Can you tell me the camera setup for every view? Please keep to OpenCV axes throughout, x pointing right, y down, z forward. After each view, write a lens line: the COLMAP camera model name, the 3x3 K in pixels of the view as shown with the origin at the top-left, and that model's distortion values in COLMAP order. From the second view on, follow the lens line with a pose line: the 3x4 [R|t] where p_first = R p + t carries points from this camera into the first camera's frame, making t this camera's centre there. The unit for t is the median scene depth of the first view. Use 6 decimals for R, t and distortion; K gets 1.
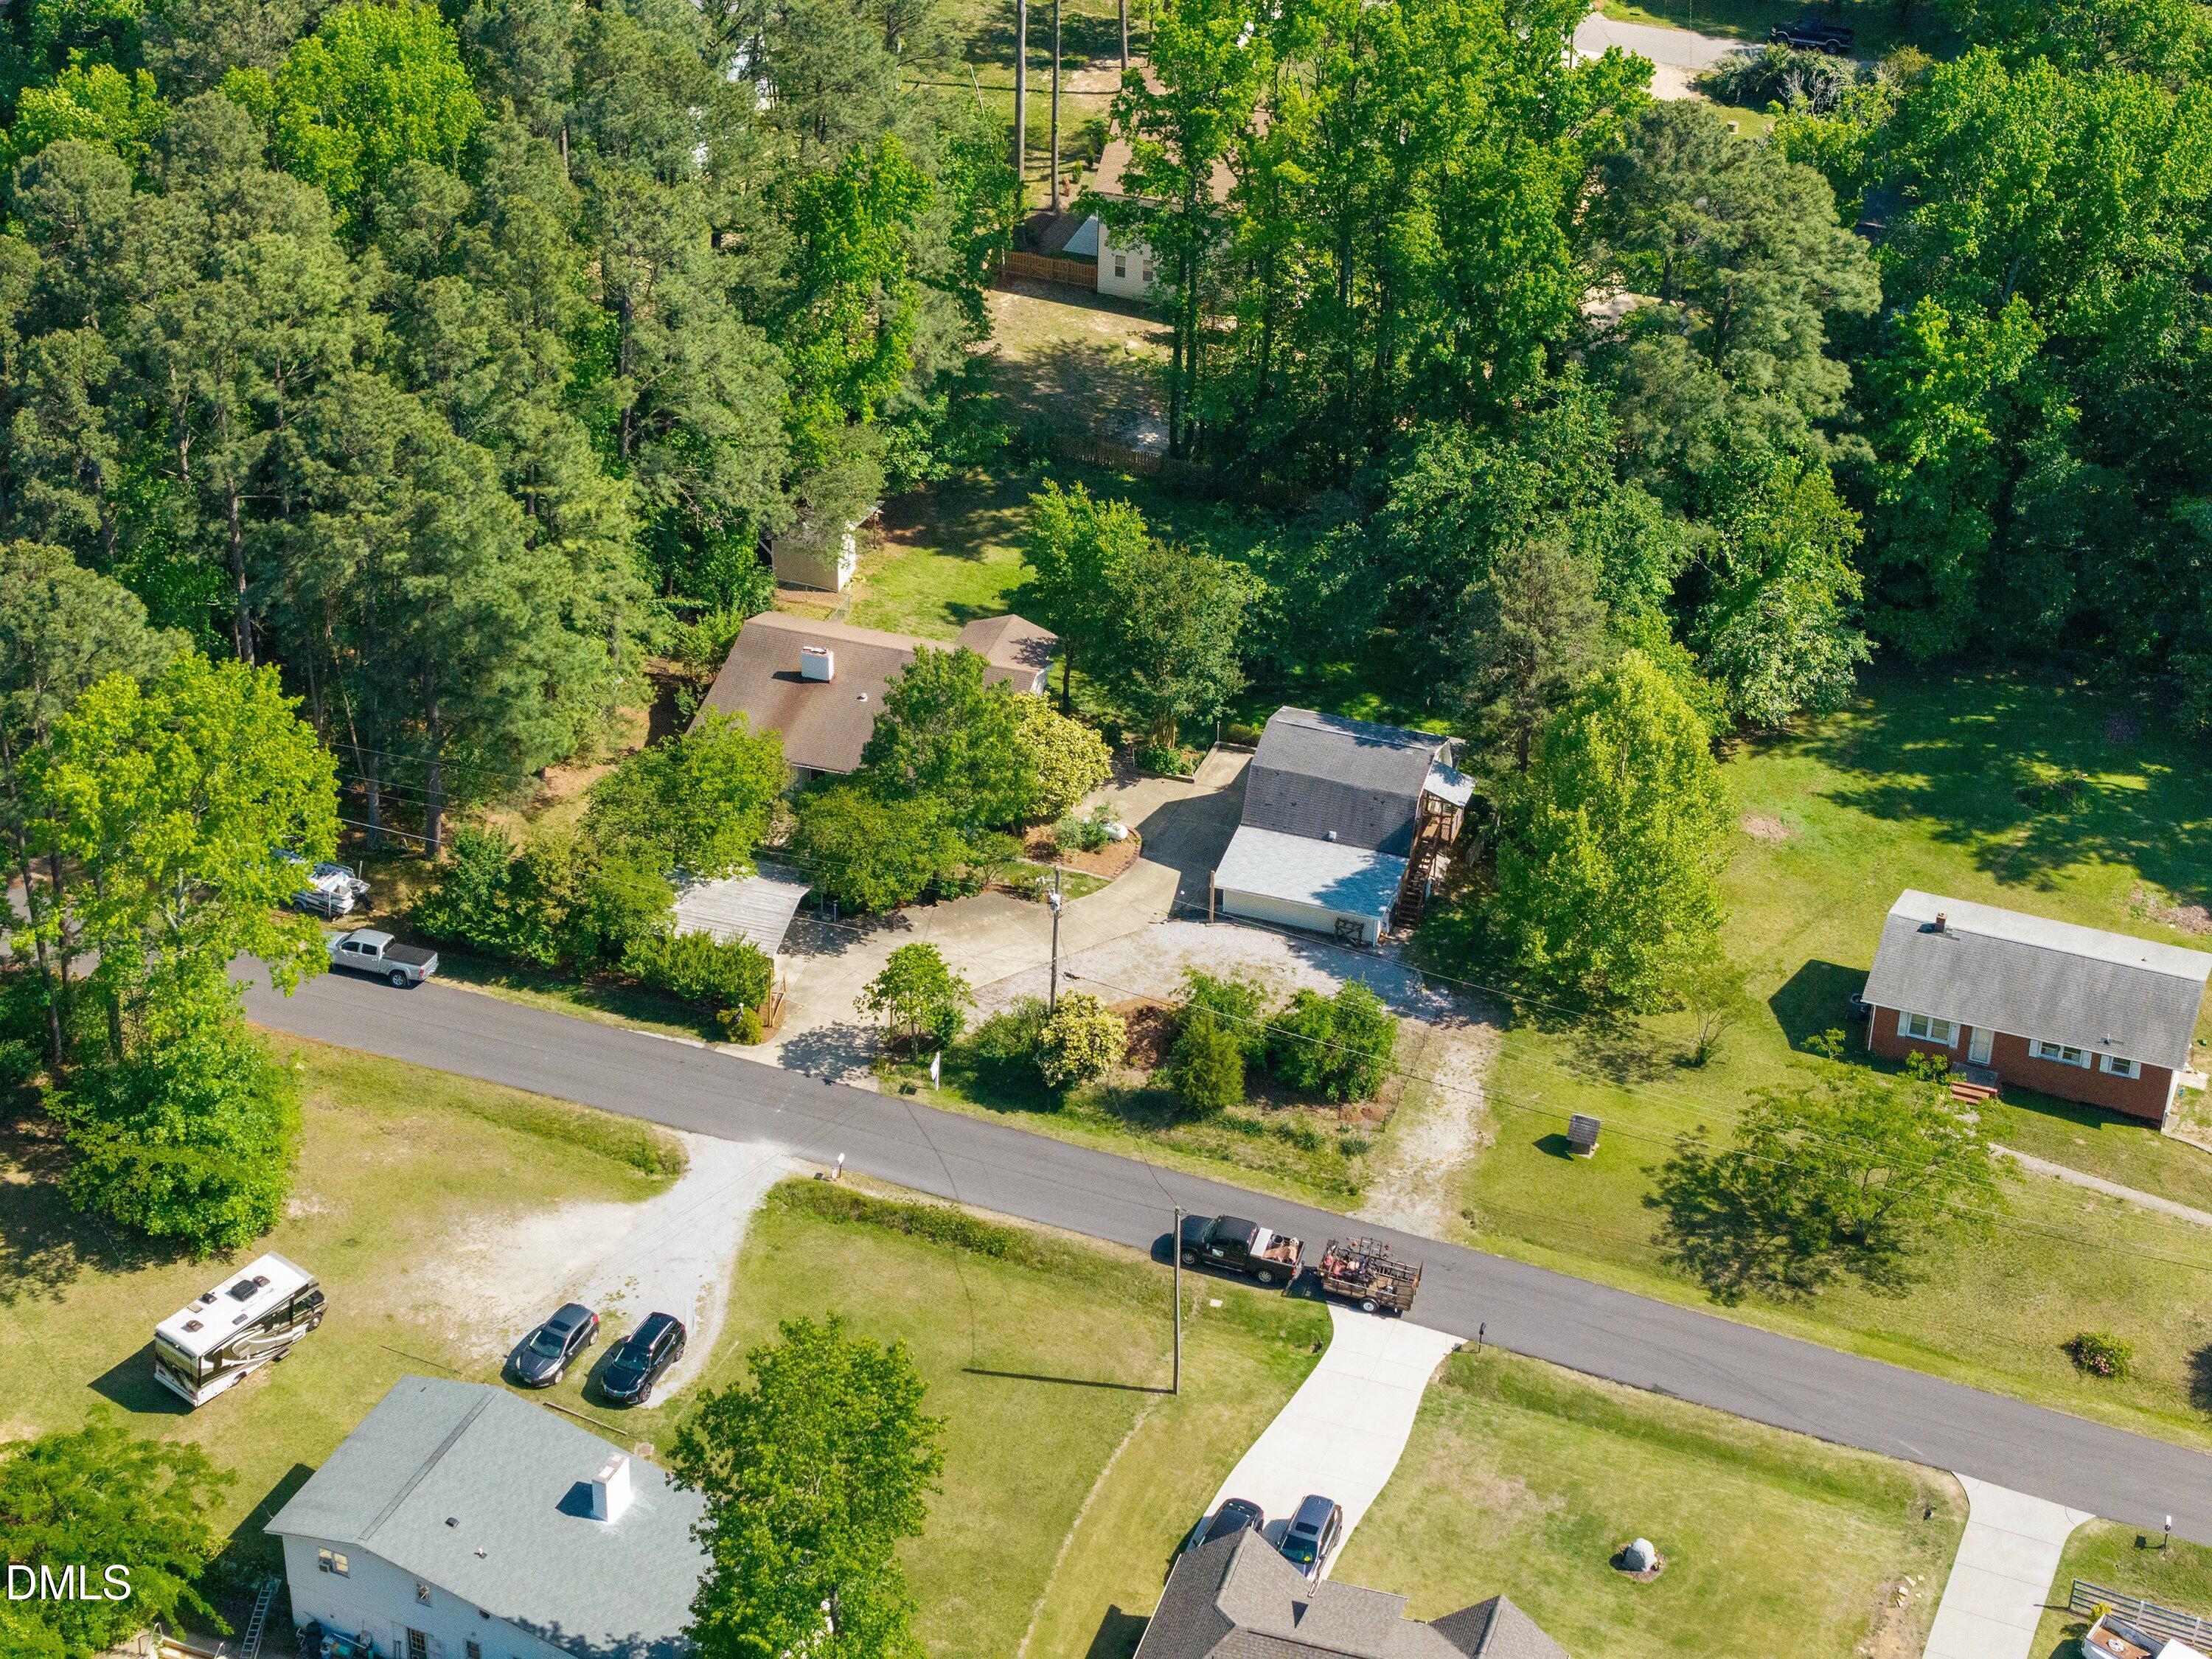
lens RADIAL K [[4185.7, 0, 1106.0], [0, 4185.7, 829.5], [0, 0, 1]] dist [-0.042832, 0.184771]
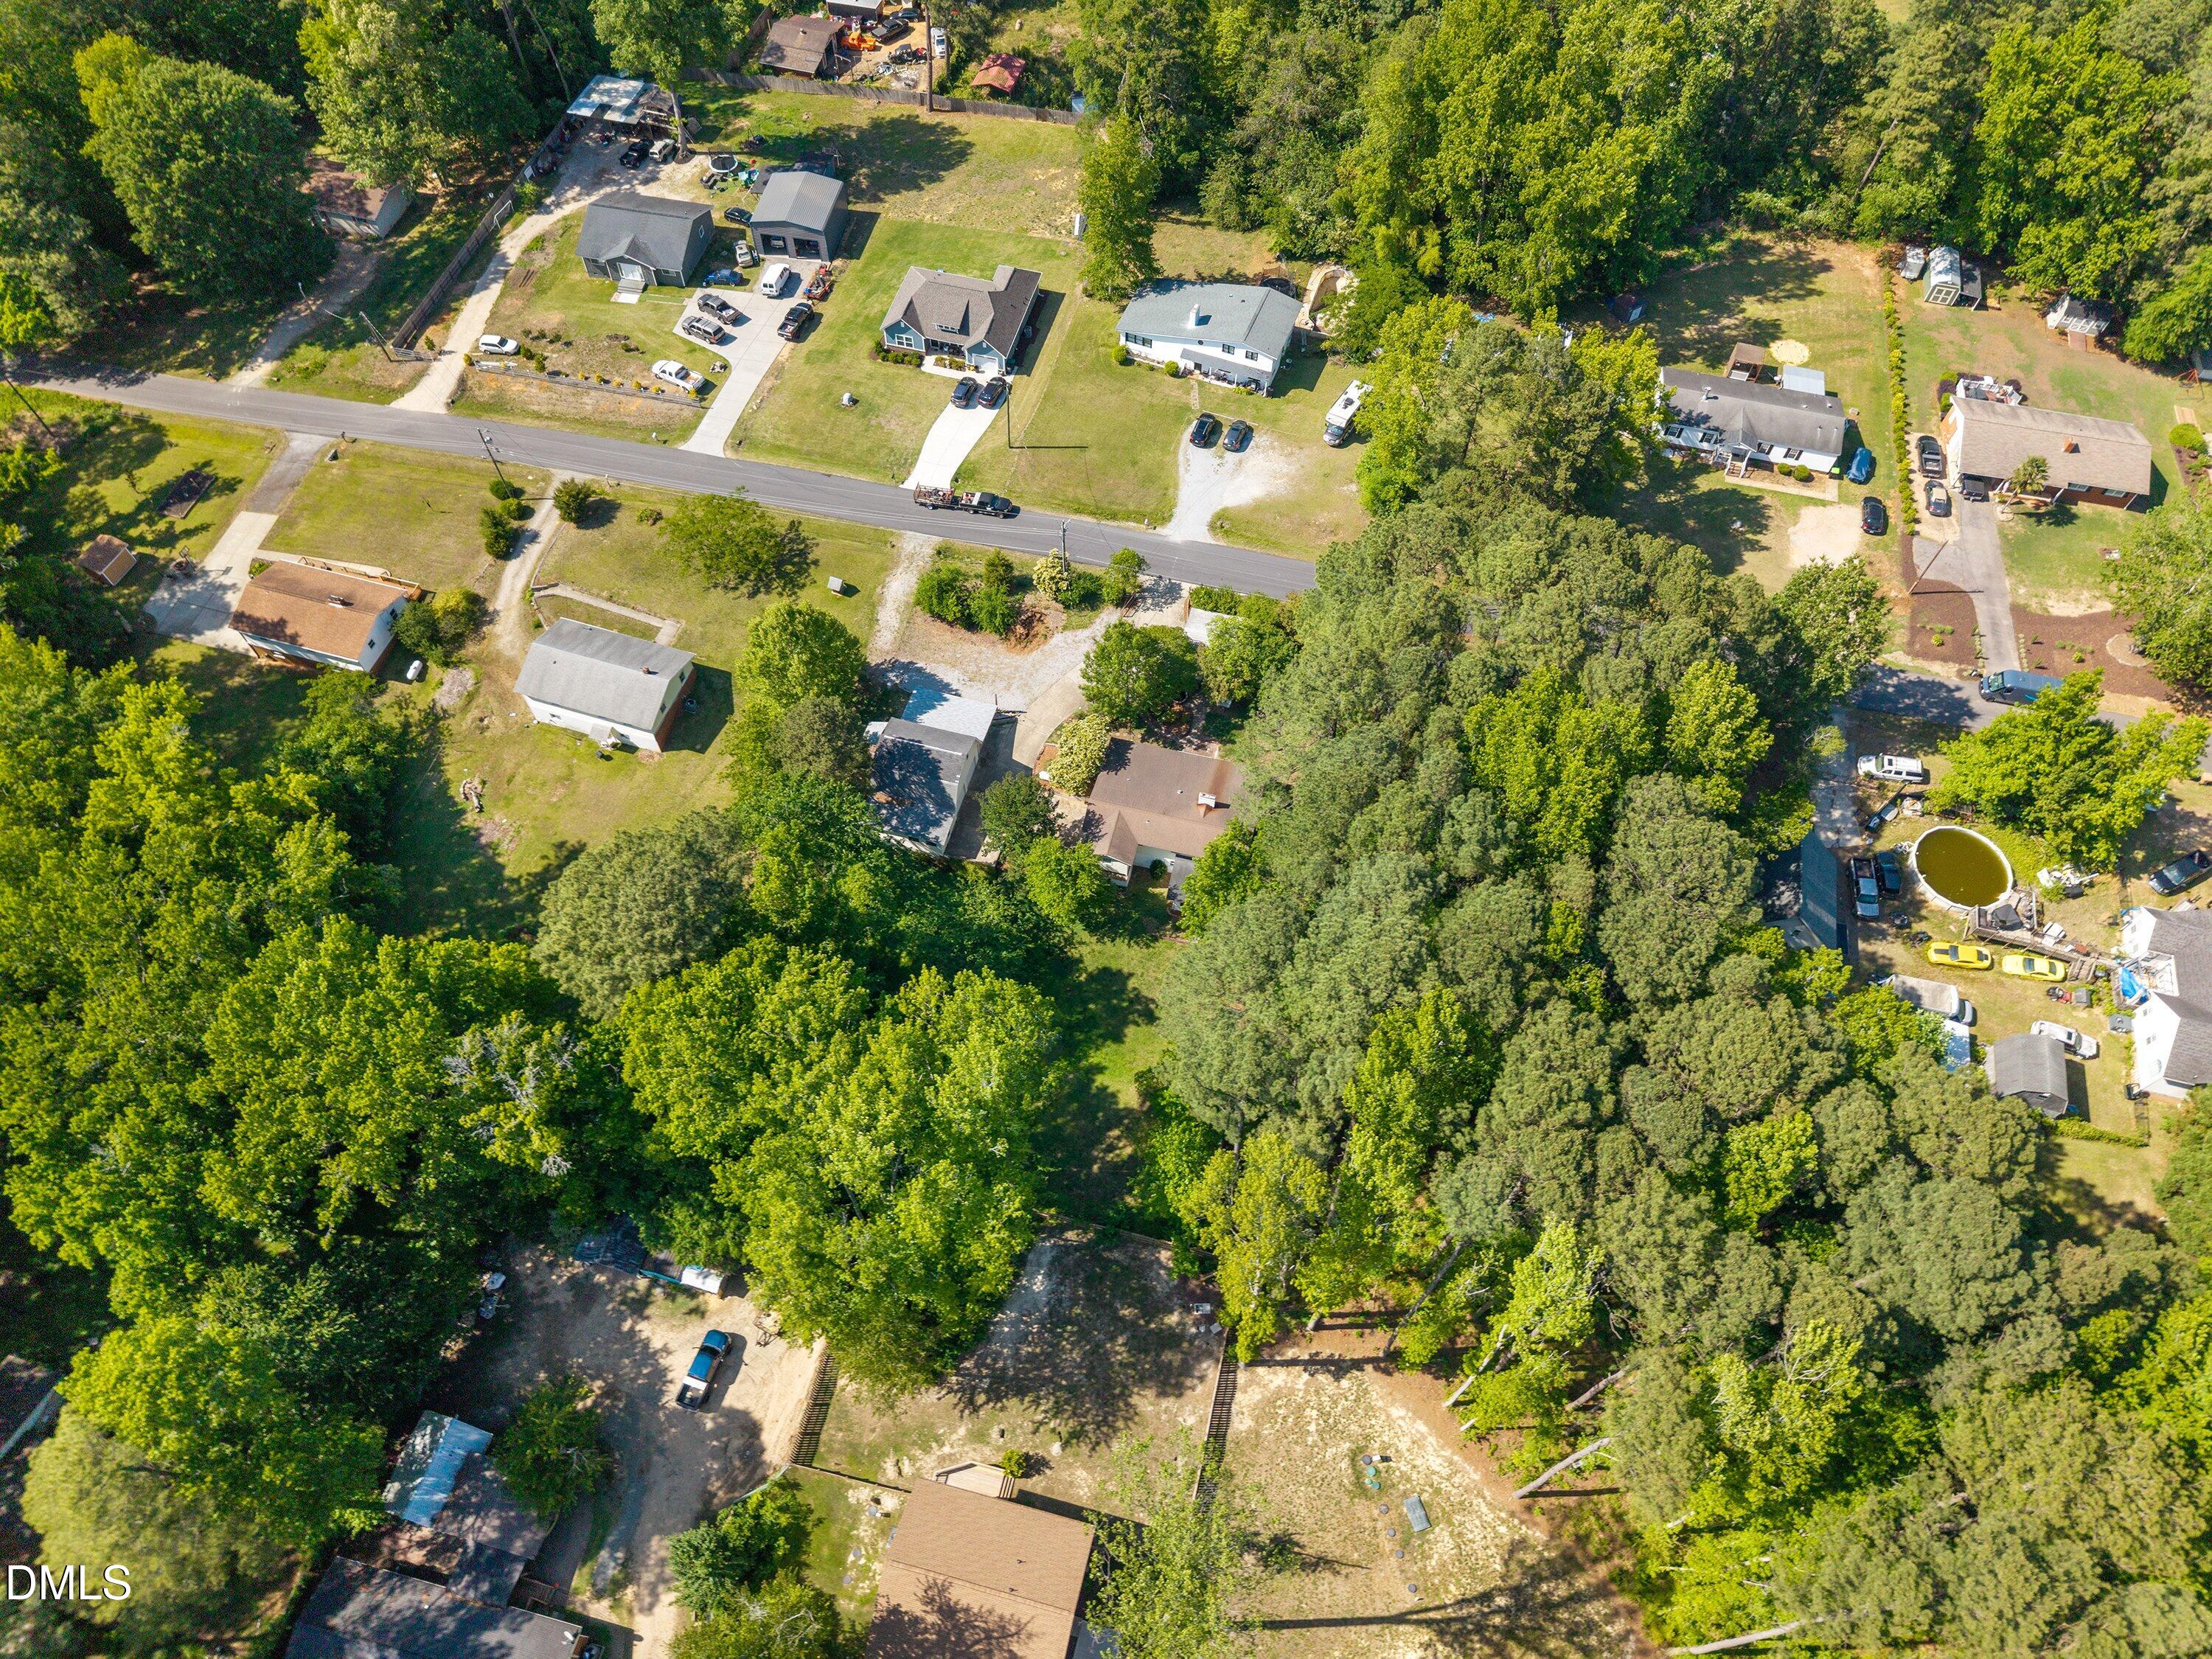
lens RADIAL K [[1413.4, 0, 1106.0], [0, 1413.4, 829.5], [0, 0, 1]] dist [0.017850, -0.026276]
pose [[-0.997023, 0.033936, -0.069232, 0.023297], [-0.070706, -0.044375, 0.996510, -0.733796], [0.030745, 0.998438, 0.046643, 1.101471]]
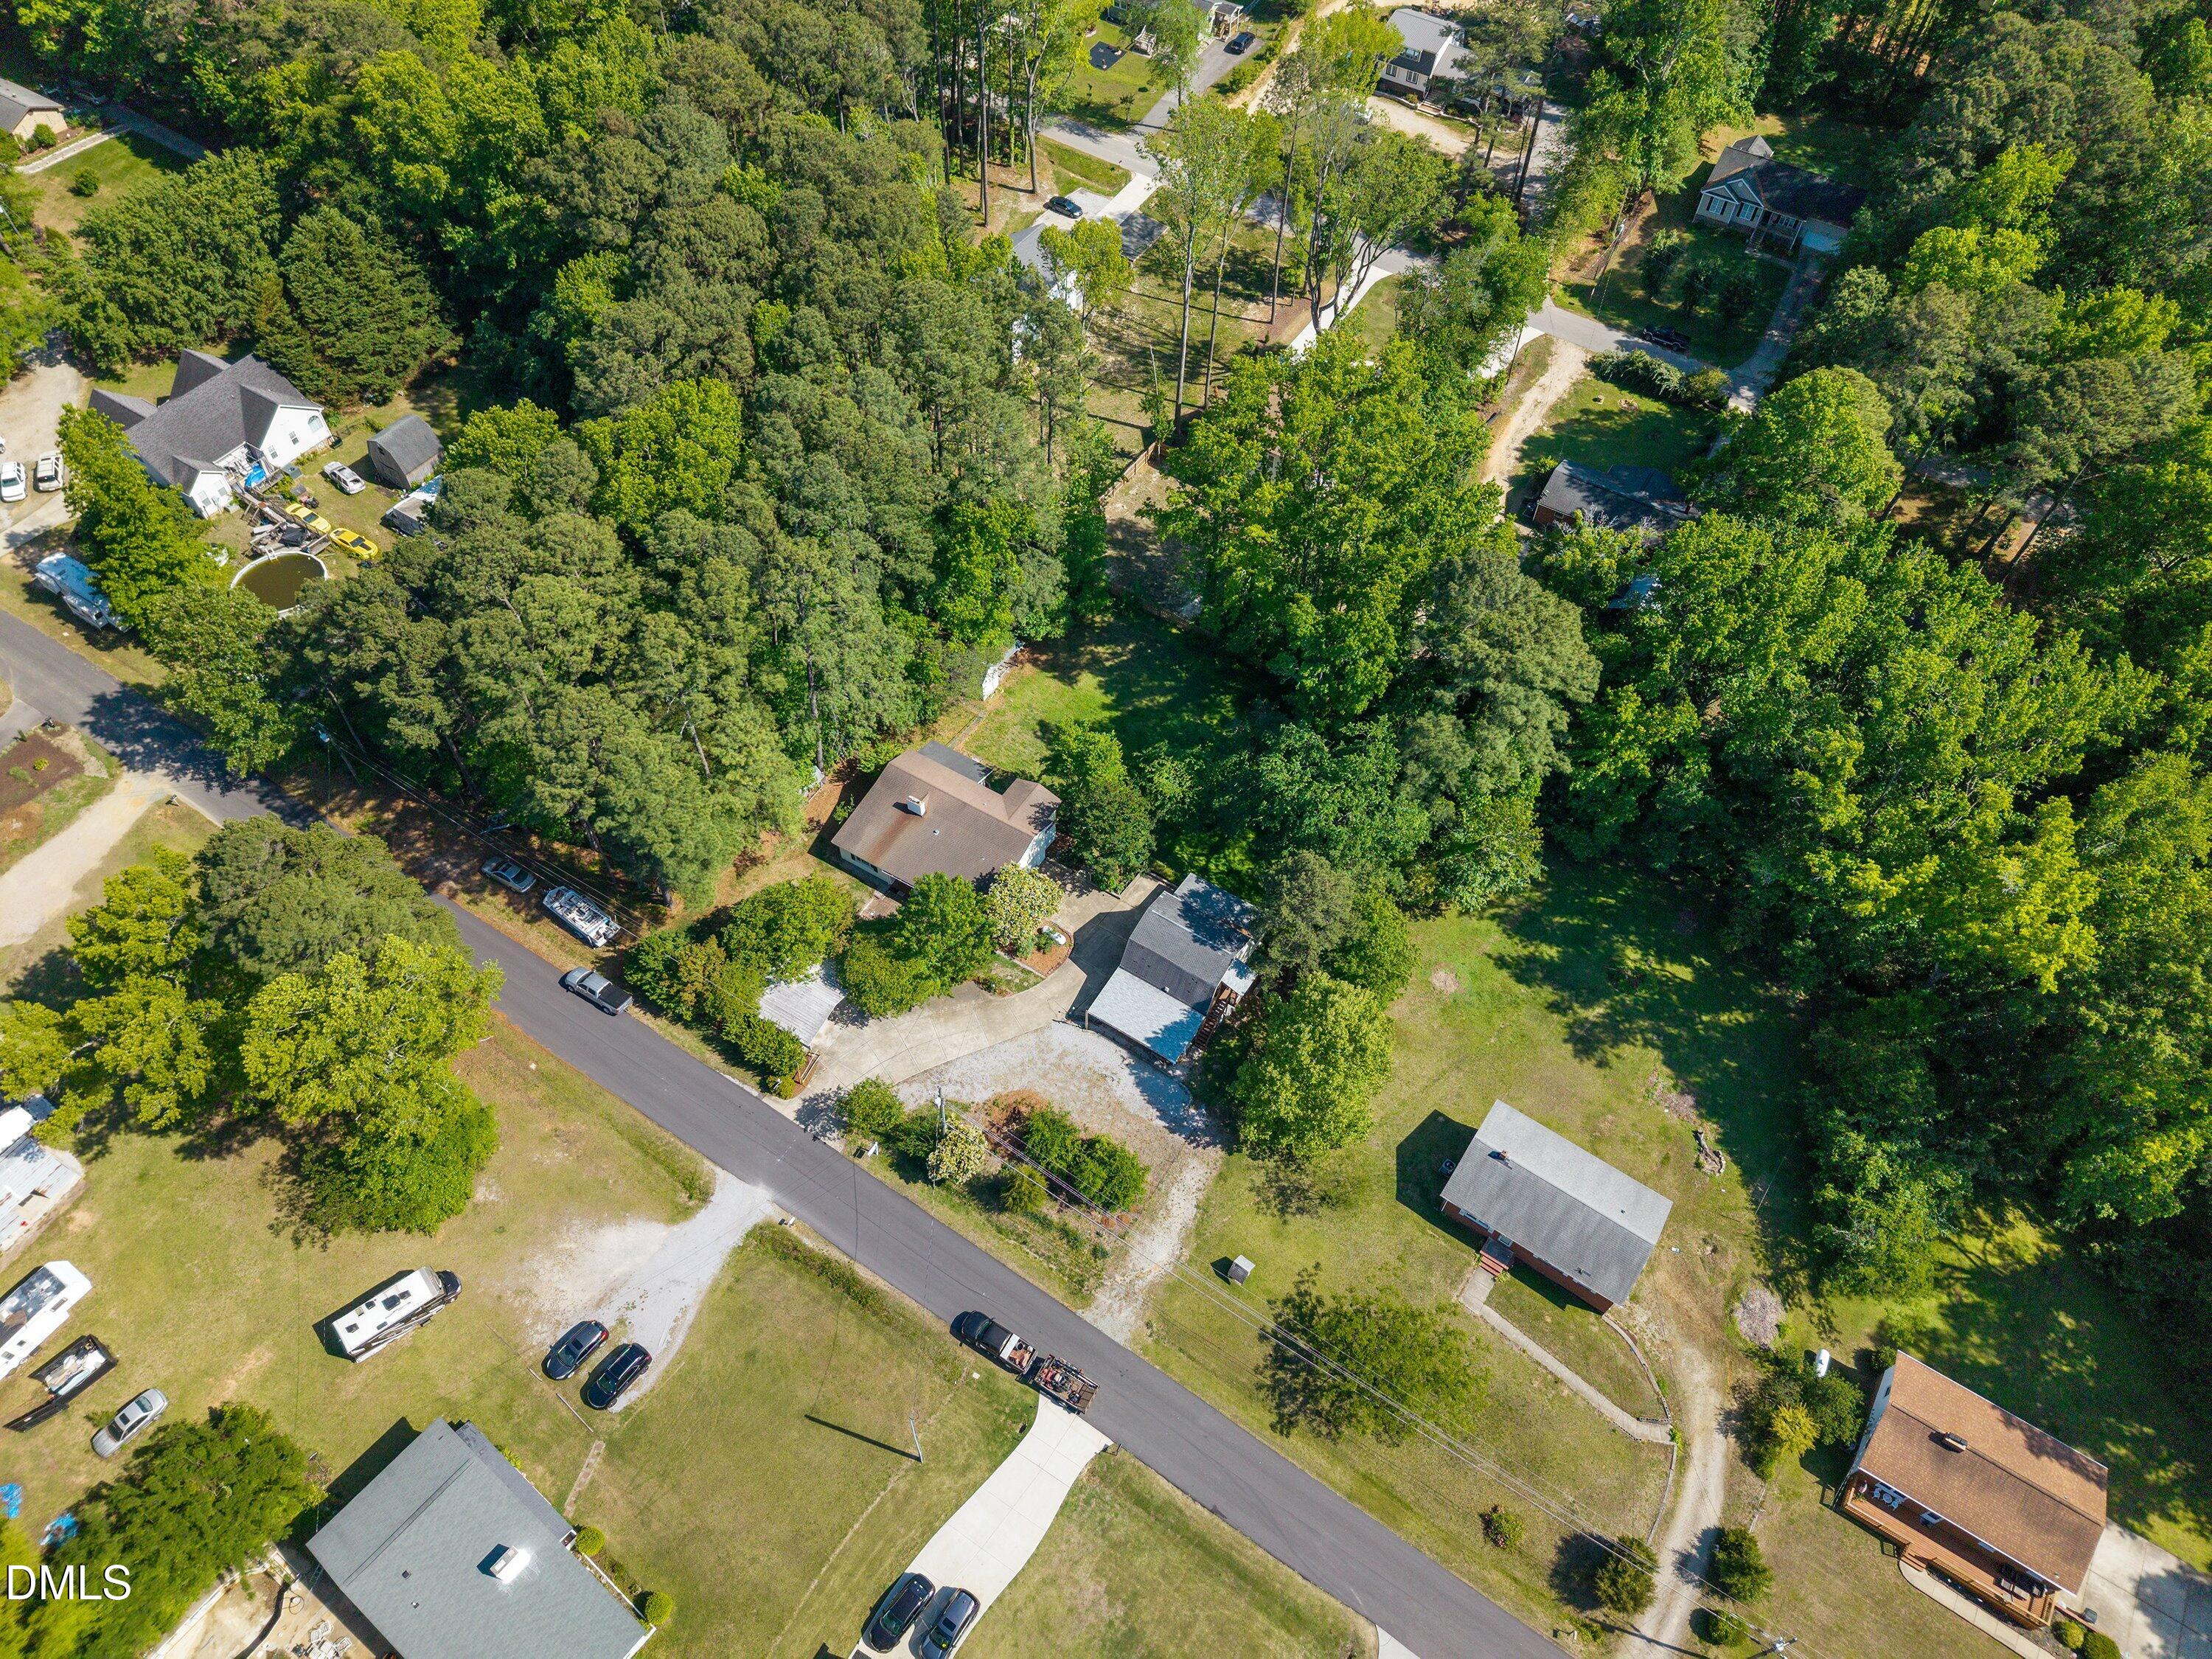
lens RADIAL K [[1463.8, 0, 1106.0], [0, 1463.8, 829.5], [0, 0, 1]] dist [0.013741, -0.003611]
pose [[0.969141, 0.202293, -0.140865, 0.108675], [-0.142544, 0.926113, 0.349279, -0.285654], [0.201113, -0.318421, 0.926370, 0.501722]]
